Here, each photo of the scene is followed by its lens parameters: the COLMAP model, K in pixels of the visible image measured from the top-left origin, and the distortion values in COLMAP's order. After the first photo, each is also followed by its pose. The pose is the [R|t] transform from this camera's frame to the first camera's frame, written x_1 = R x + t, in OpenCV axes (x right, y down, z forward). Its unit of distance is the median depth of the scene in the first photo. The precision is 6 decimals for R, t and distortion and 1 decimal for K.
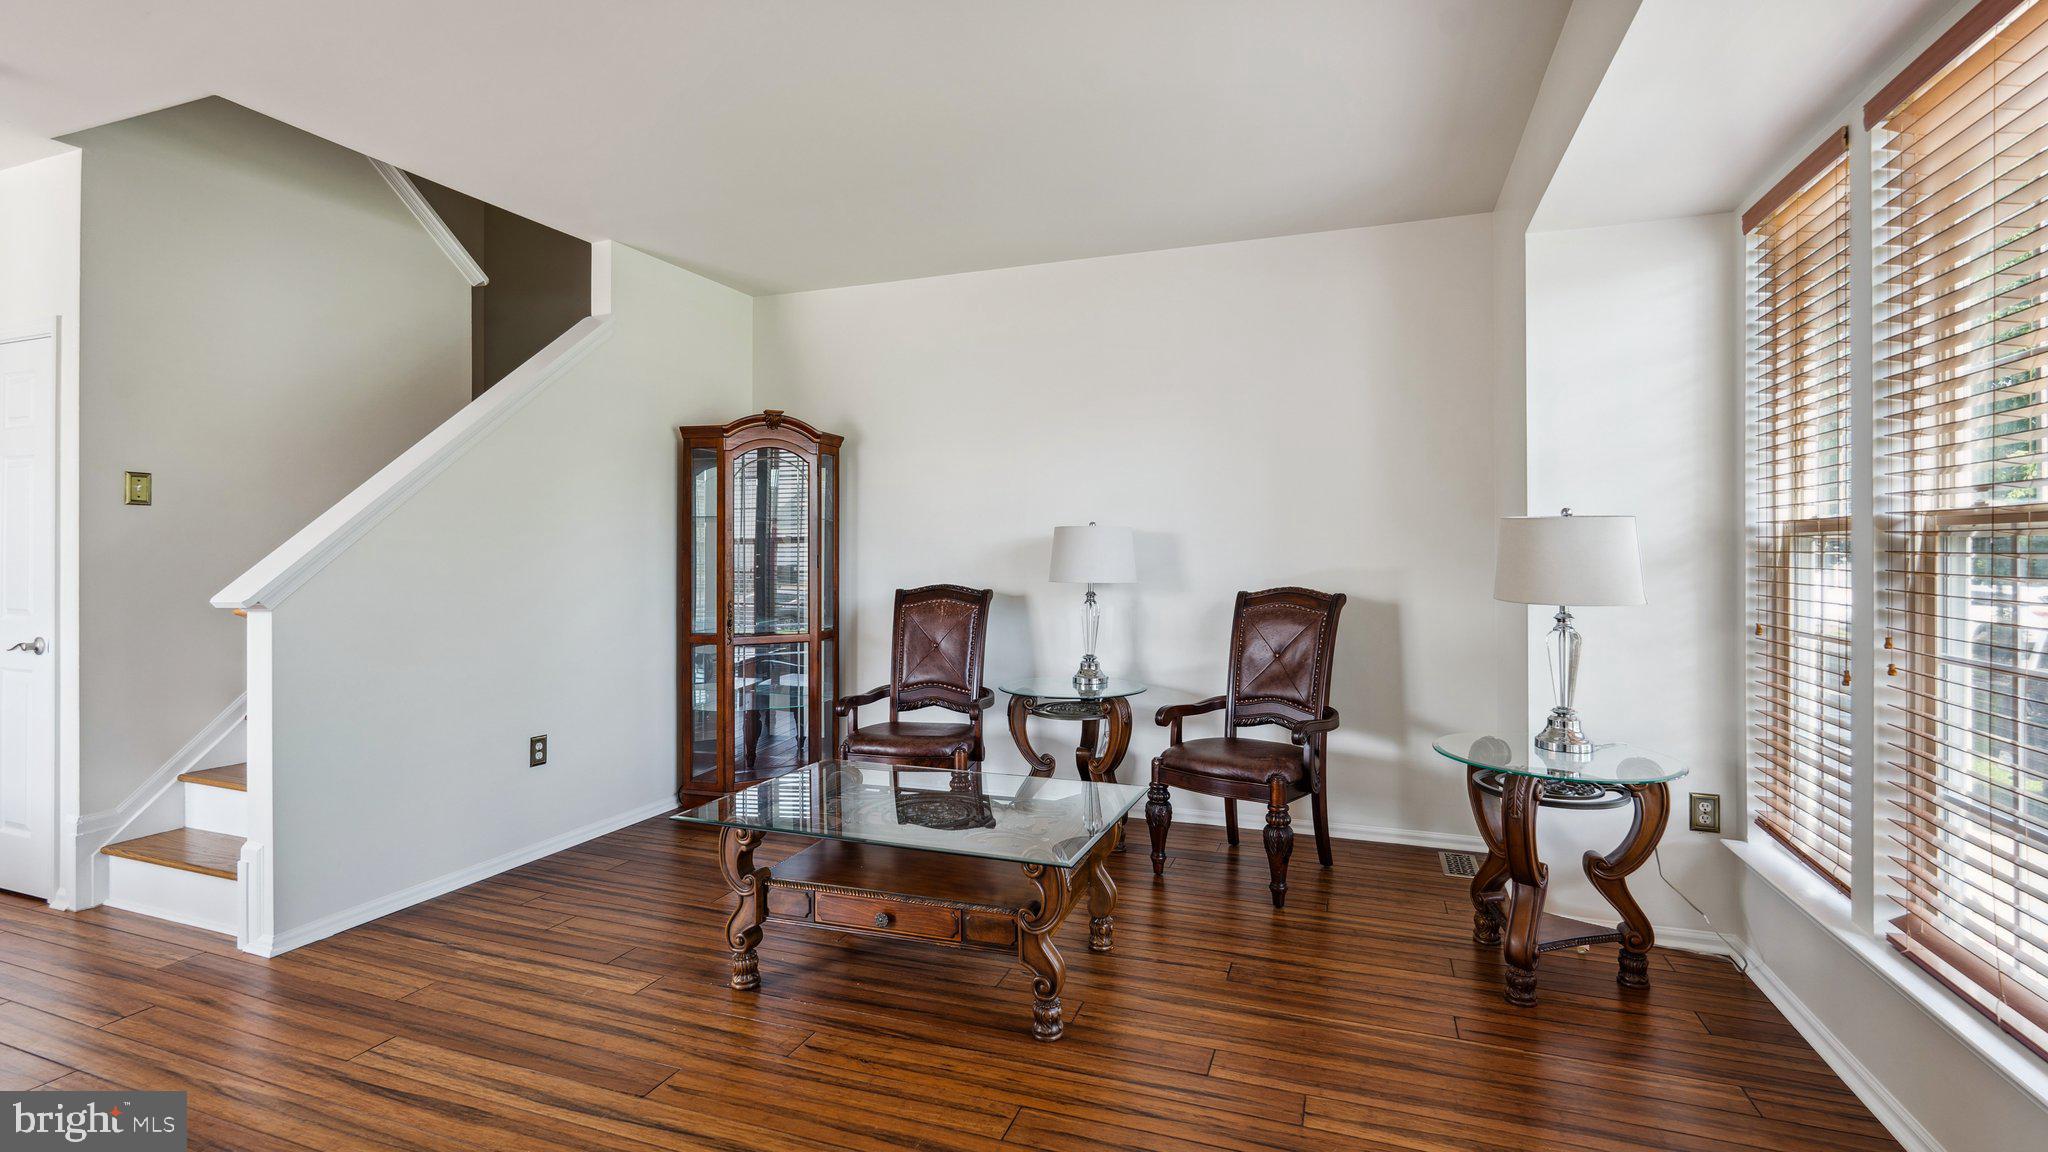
lens RADIAL K [[921.1, 0, 1021.3], [0, 921.1, 537.7], [0, 0, 1]] dist [0.000264, 0.000234]
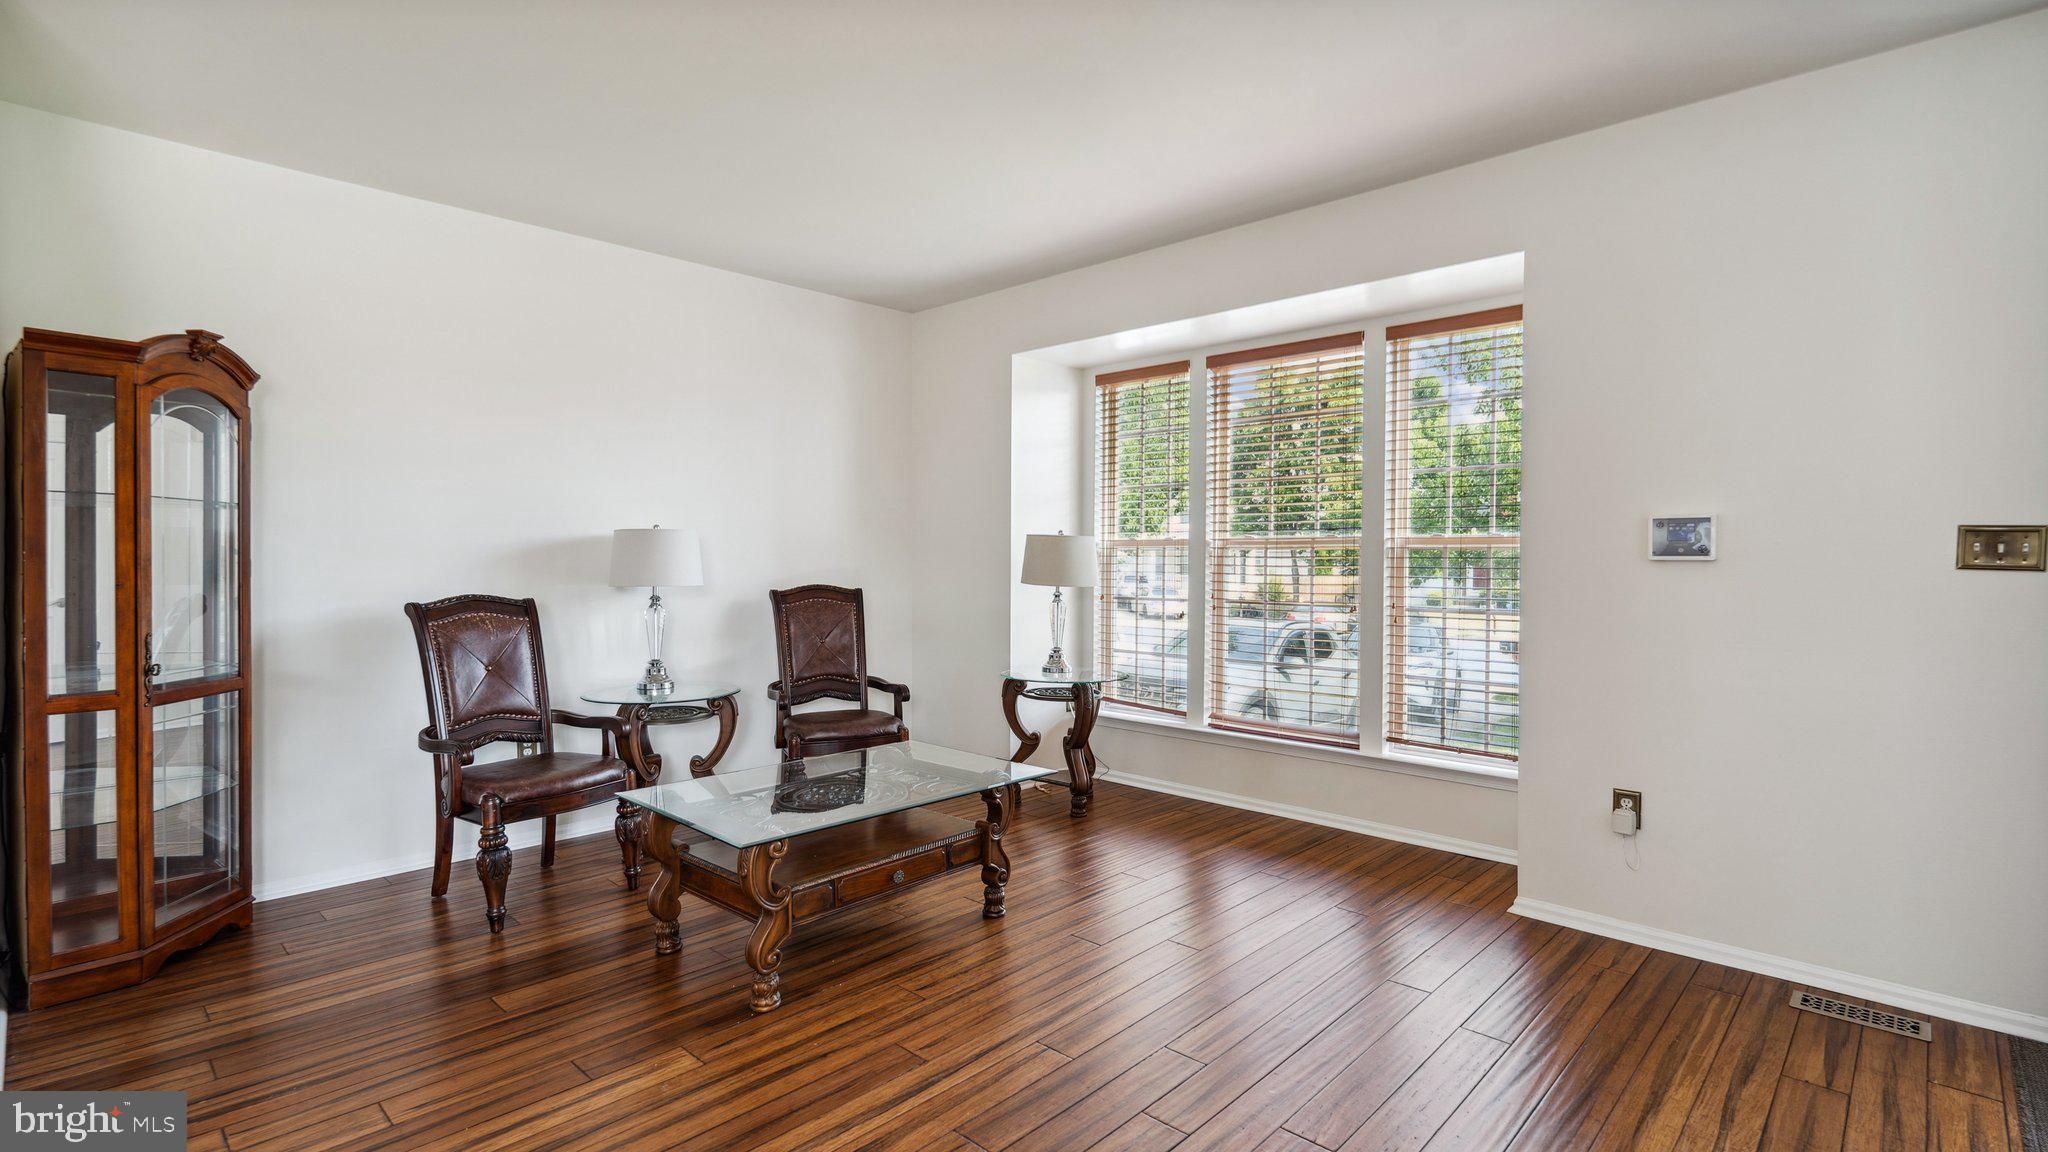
lens RADIAL K [[941.4, 0, 1028.7], [0, 941.4, 574.5], [0, 0, 1]] dist [-0.025527, -0.000123]
pose [[0.391858, -0.011636, 0.919952, -0.945243], [-0.017790, 0.999637, 0.020221, 0.011769], [-0.919854, -0.024290, 0.391509, 0.333526]]
